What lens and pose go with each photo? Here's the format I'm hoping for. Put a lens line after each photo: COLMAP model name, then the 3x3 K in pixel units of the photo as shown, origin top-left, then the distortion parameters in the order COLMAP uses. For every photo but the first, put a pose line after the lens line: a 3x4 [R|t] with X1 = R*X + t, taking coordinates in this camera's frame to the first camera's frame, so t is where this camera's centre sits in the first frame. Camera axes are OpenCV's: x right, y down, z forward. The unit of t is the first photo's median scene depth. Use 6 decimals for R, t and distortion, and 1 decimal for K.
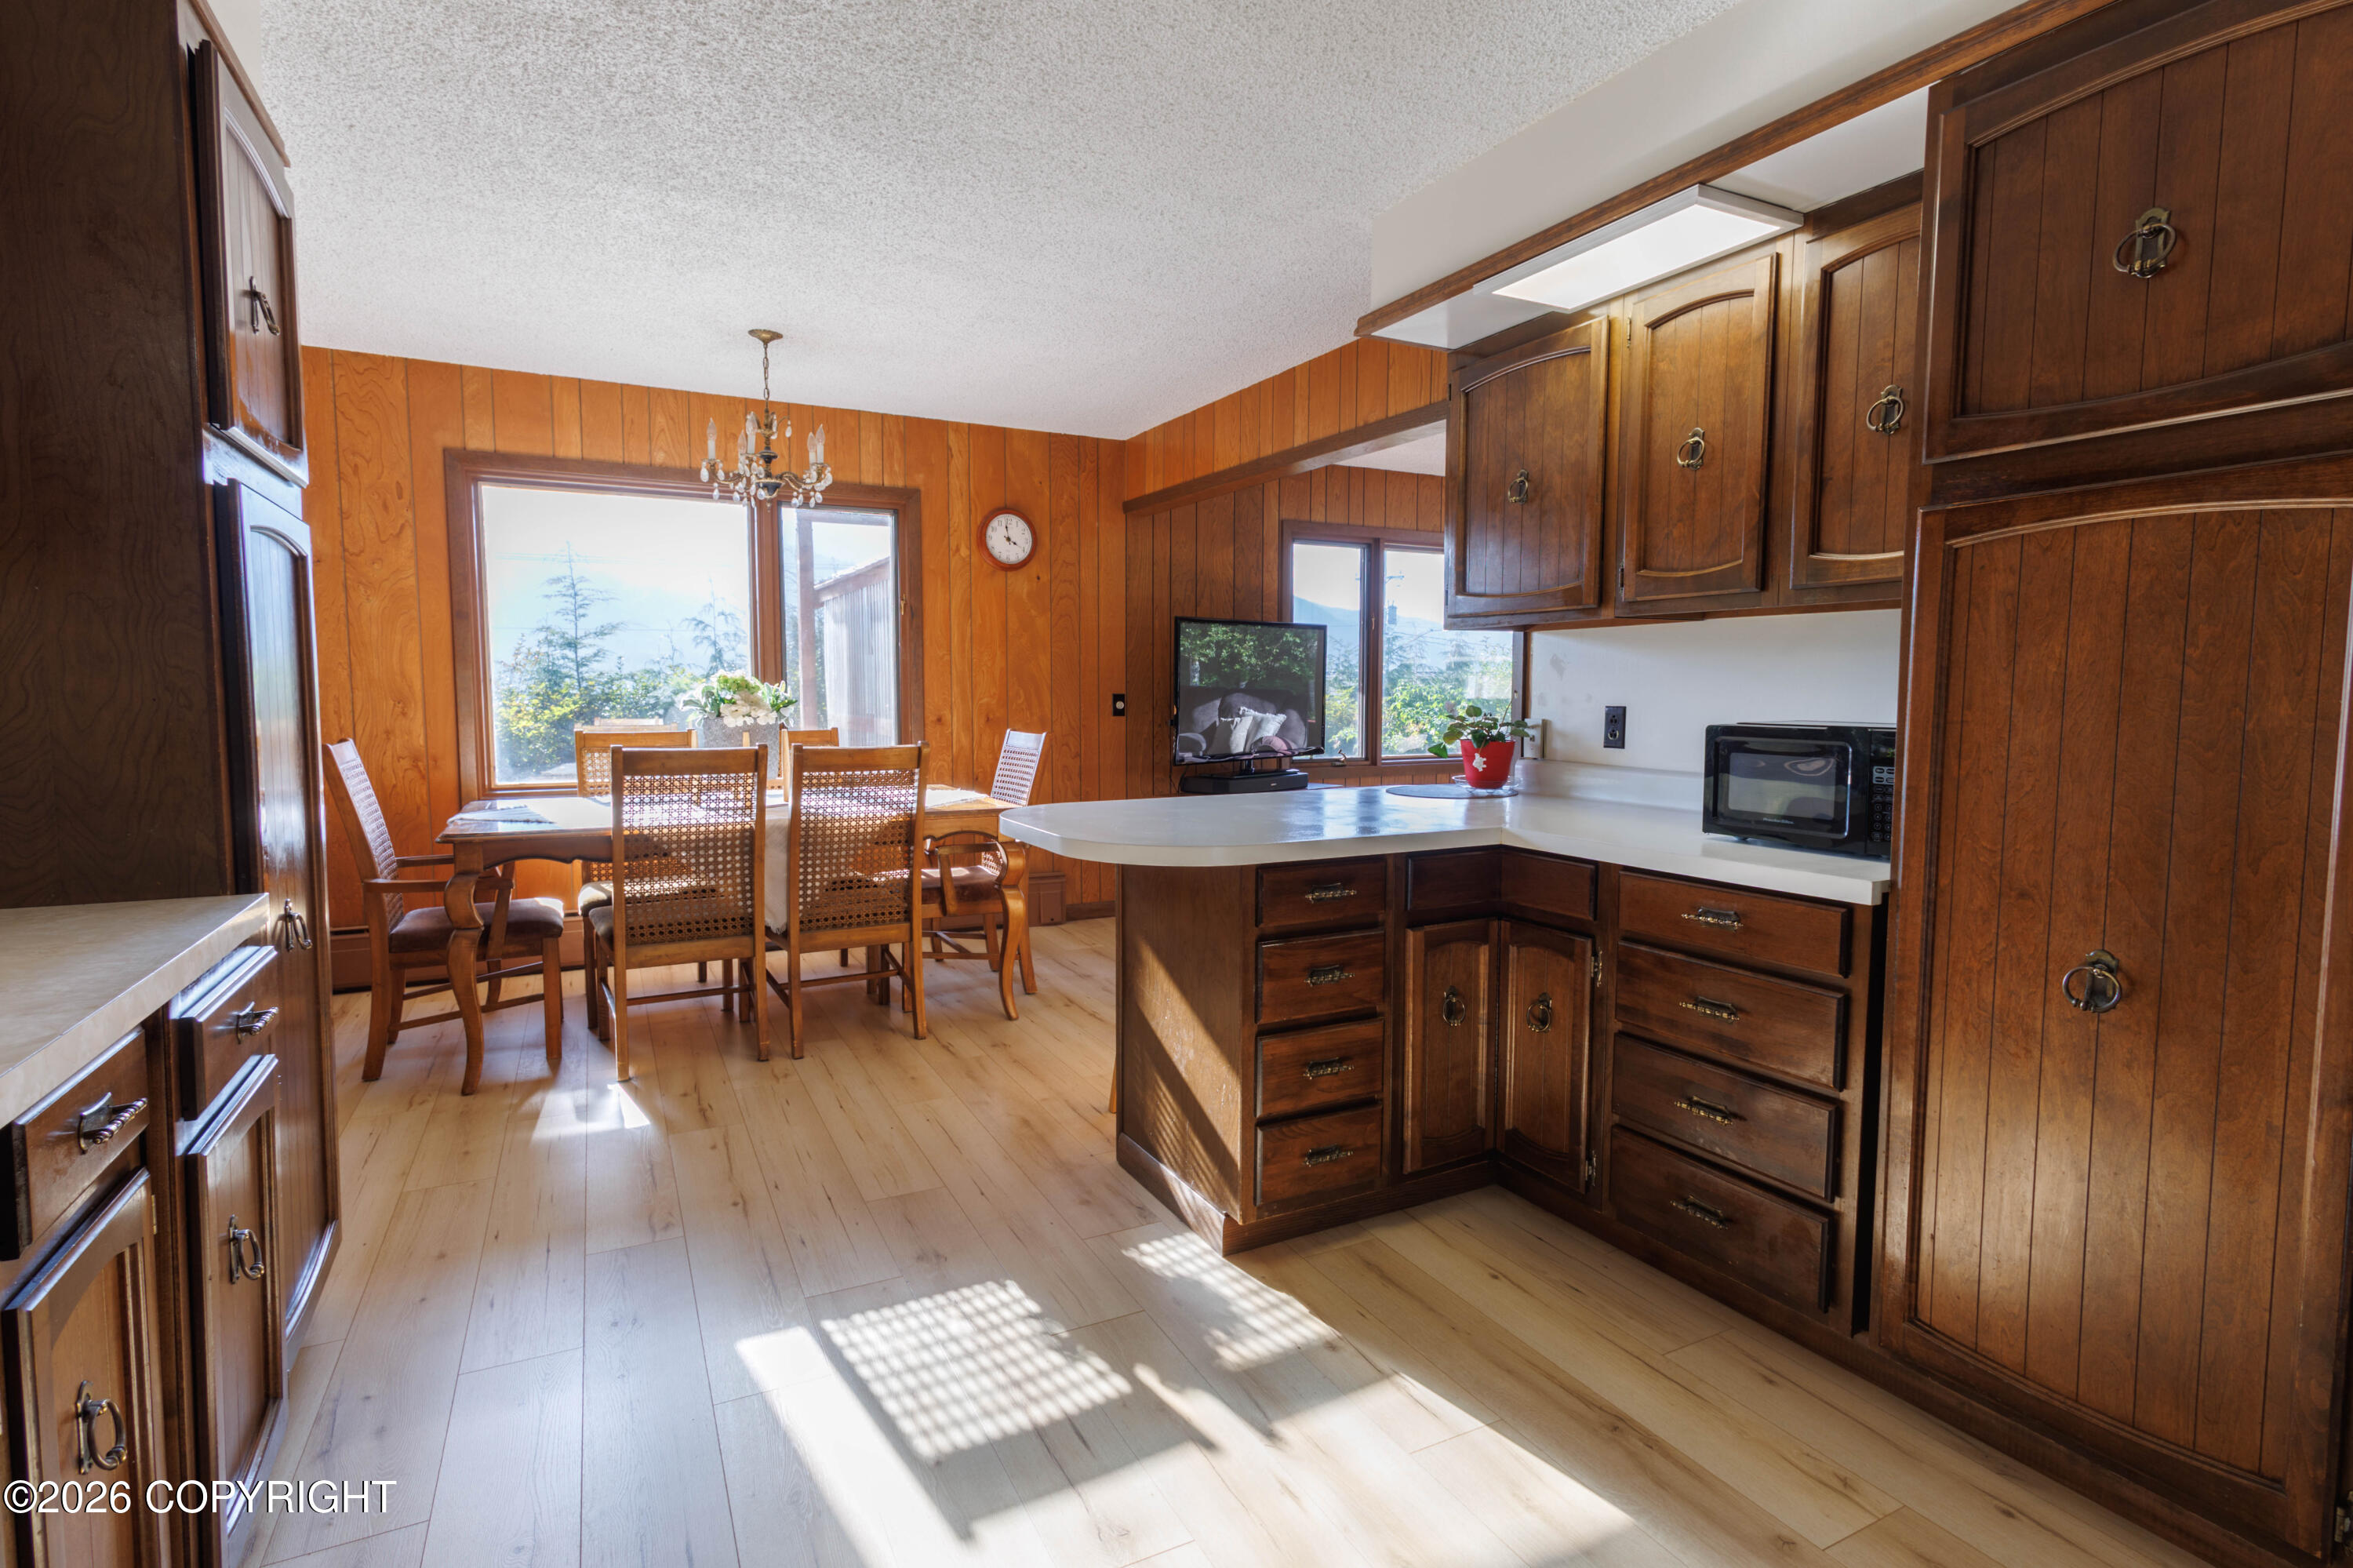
lens RADIAL K [[1128.1, 0, 1185.3], [0, 1128.1, 782.9], [0, 0, 1]] dist [0.000306, 0.001847]
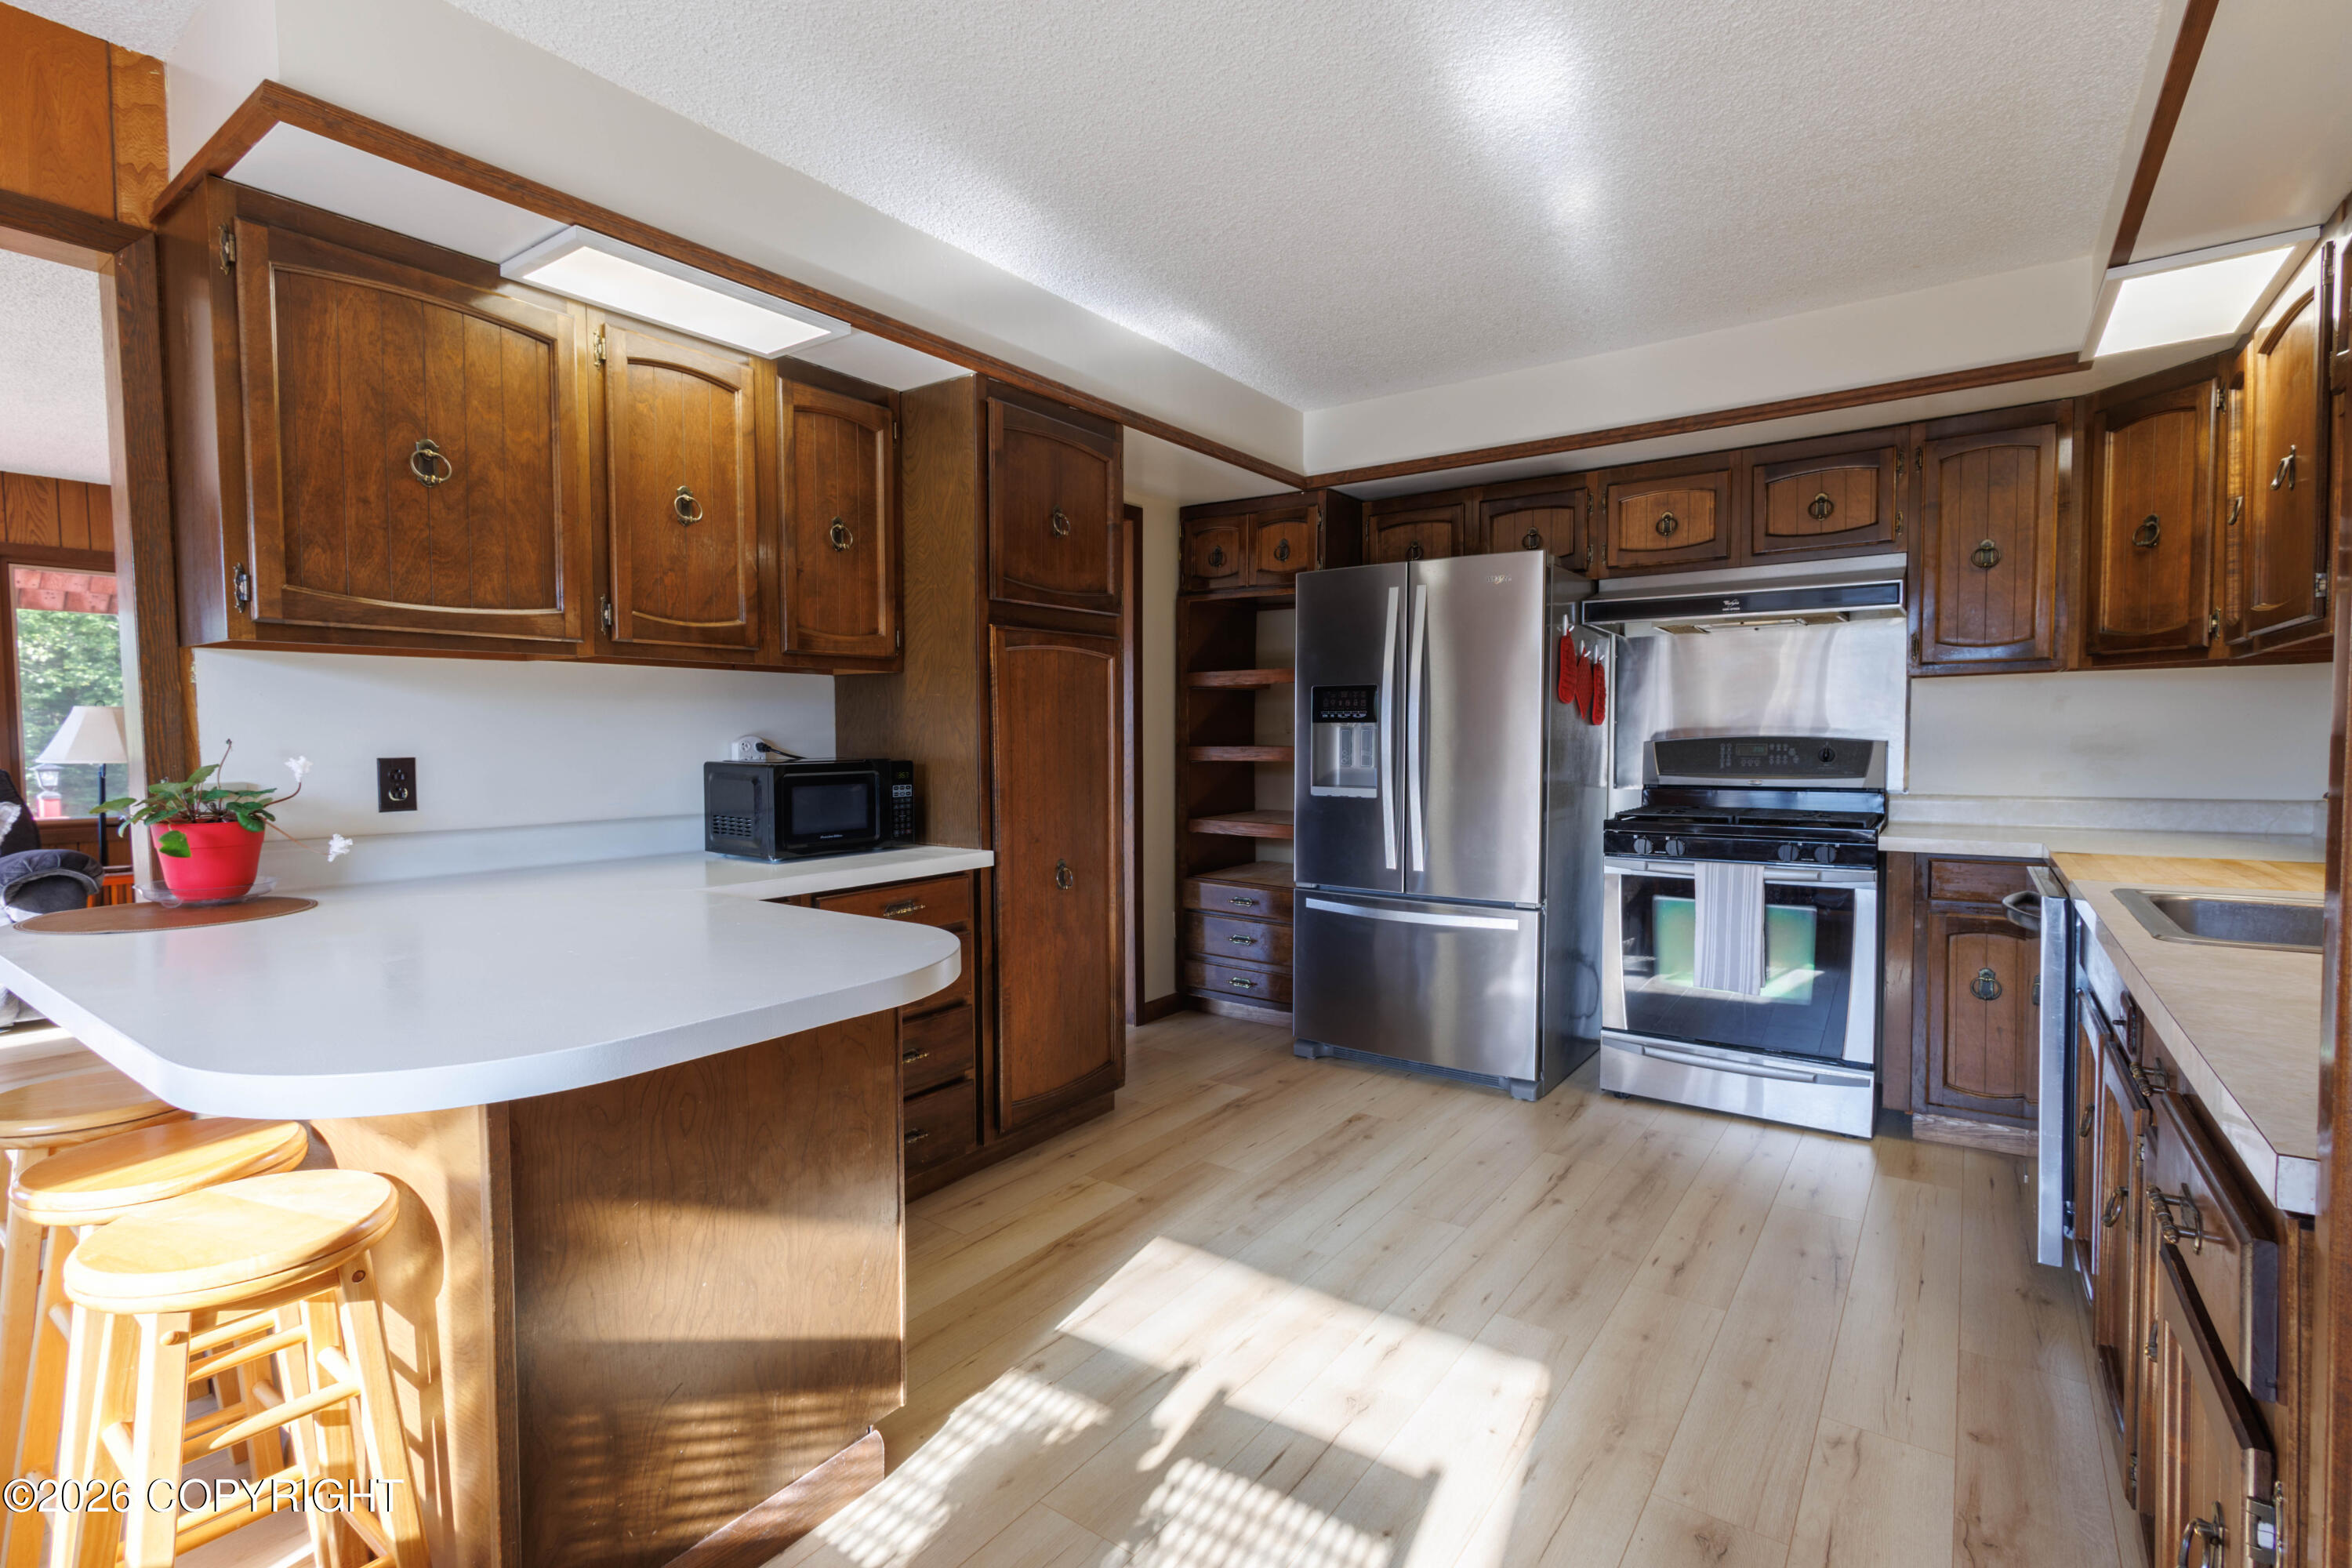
lens RADIAL K [[1098.0, 0, 1176.4], [0, 1098.0, 785.4], [0, 0, 1]] dist [0.001658, 0.002015]
pose [[-0.441925, -0.039186, 0.896196, -0.833072], [0.081543, 0.993155, 0.083635, -0.104463], [-0.893338, 0.110039, -0.435704, 1.309960]]
